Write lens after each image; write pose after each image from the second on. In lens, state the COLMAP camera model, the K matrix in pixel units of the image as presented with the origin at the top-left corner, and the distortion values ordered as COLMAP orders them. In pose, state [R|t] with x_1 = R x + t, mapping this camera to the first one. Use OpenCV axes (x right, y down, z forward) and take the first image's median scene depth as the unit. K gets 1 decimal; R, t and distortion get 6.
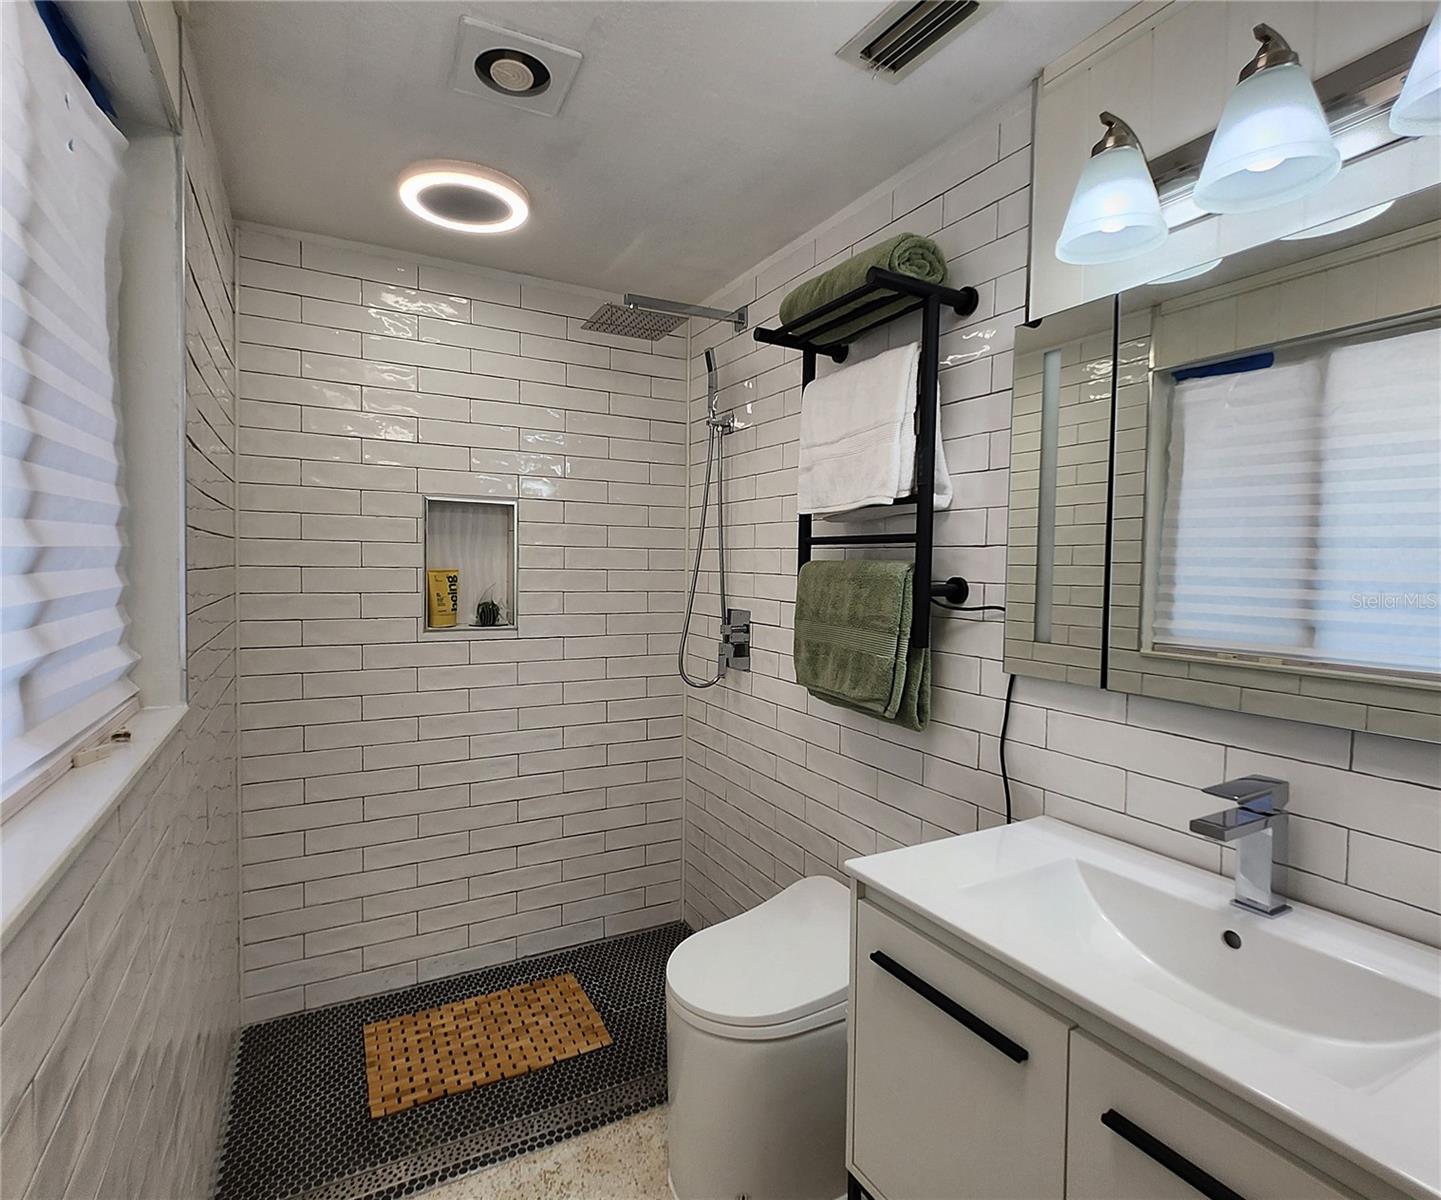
lens RADIAL K [[726.0, 0, 720.5], [0, 726.0, 600.0], [0, 0, 1]] dist [0.001496, 0.000037]
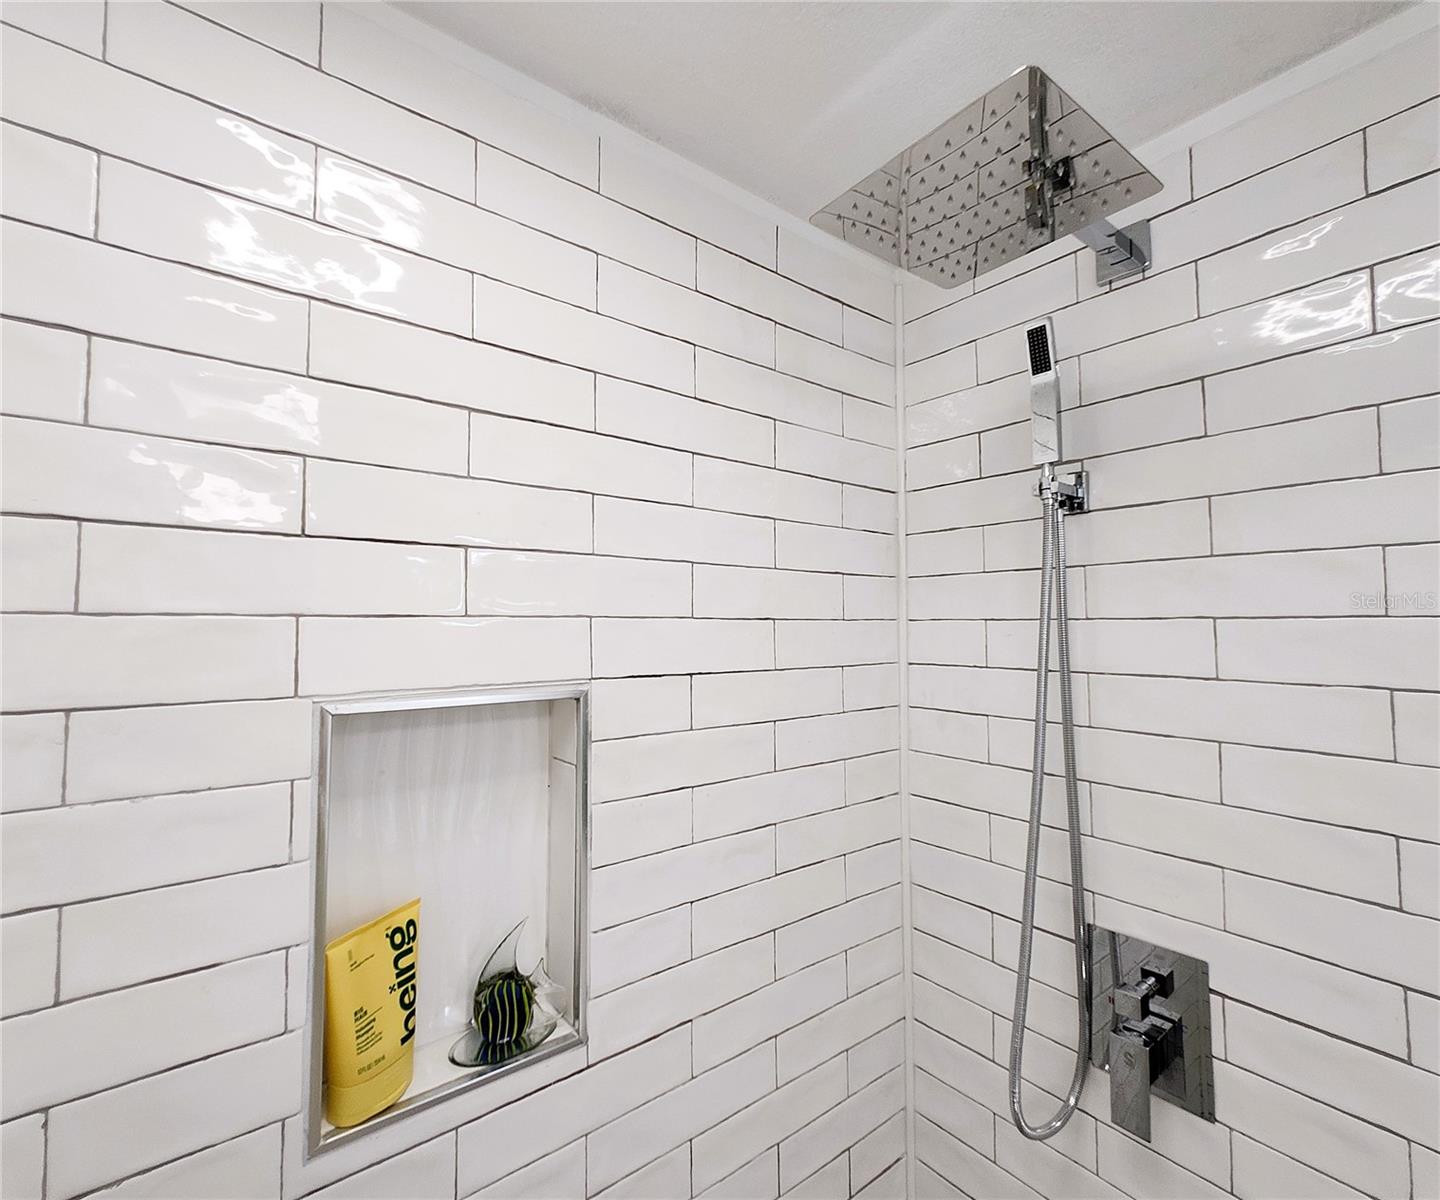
lens RADIAL K [[661.0, 0, 720.0], [0, 661.0, 600.0], [0, 0, 1]] dist [-0.001555, -0.000170]
pose [[0.988241, -0.007251, 0.152734, -0.266763], [0.020297, 0.996257, -0.084029, -0.151476], [-0.151553, 0.086141, 0.984688, 0.655057]]
